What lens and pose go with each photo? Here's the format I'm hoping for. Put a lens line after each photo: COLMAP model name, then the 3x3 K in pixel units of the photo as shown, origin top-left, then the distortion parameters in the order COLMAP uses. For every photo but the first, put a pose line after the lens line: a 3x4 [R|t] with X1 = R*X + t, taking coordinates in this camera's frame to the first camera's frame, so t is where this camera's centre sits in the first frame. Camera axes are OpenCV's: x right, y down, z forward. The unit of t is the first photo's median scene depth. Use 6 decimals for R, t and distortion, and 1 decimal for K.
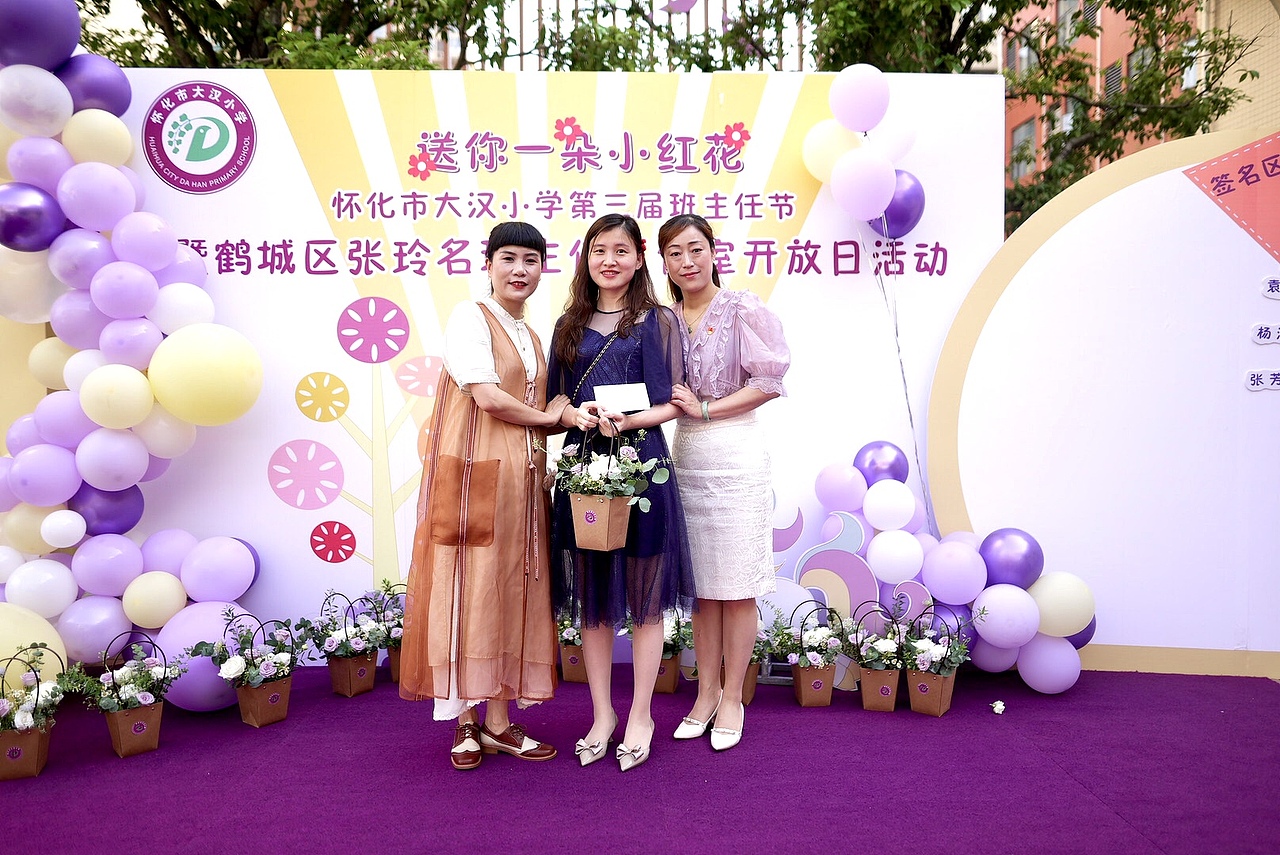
lens RADIAL K [[889.3, 0, 640.0], [0, 889.3, 427.5], [0, 0, 1]] dist [-0.052969, 0.043217]
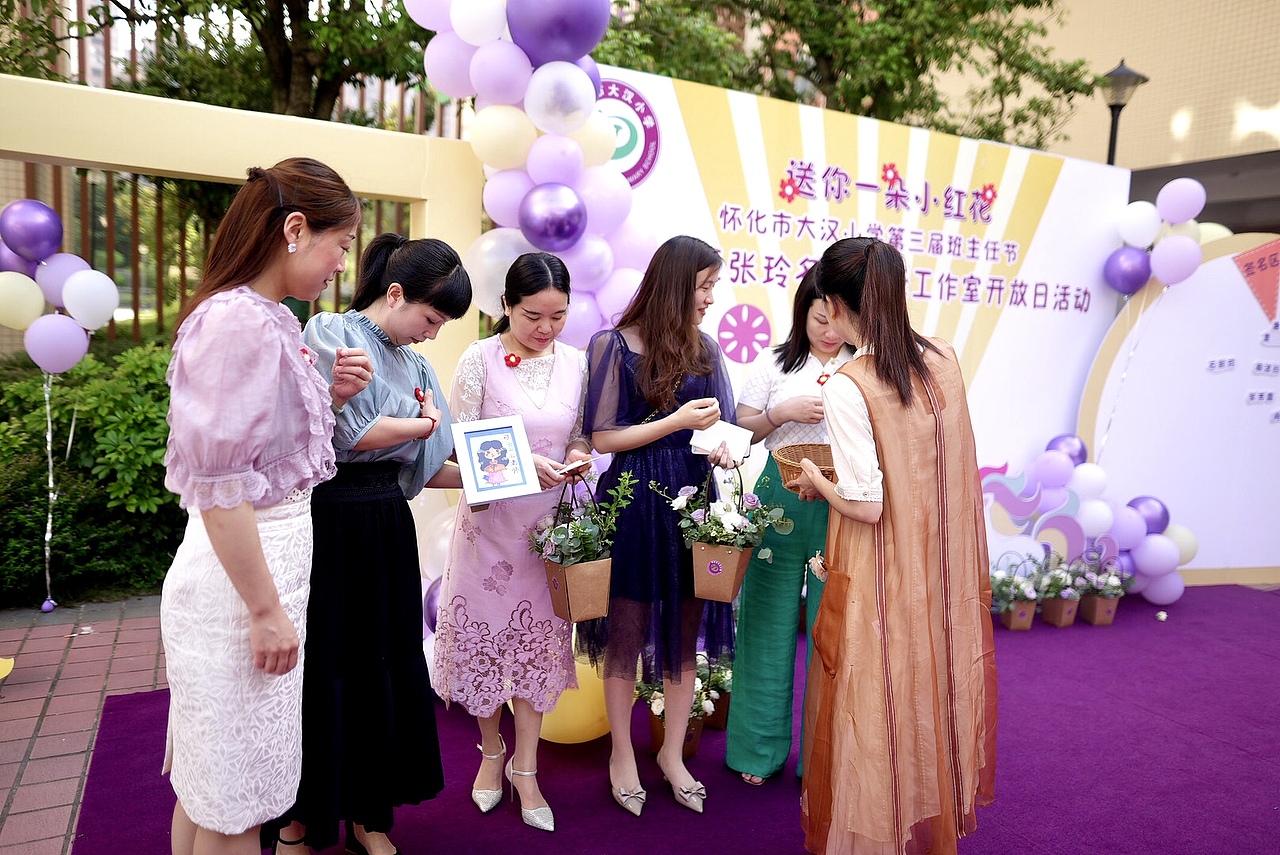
lens RADIAL K [[889.3, 0, 640.0], [0, 889.3, 427.5], [0, 0, 1]] dist [-0.052969, 0.043217]
pose [[0.908916, 0.002953, 0.416969, -0.889046], [-0.037526, 0.996496, 0.074743, -0.071428], [-0.415287, -0.083583, 0.905842, 0.030828]]
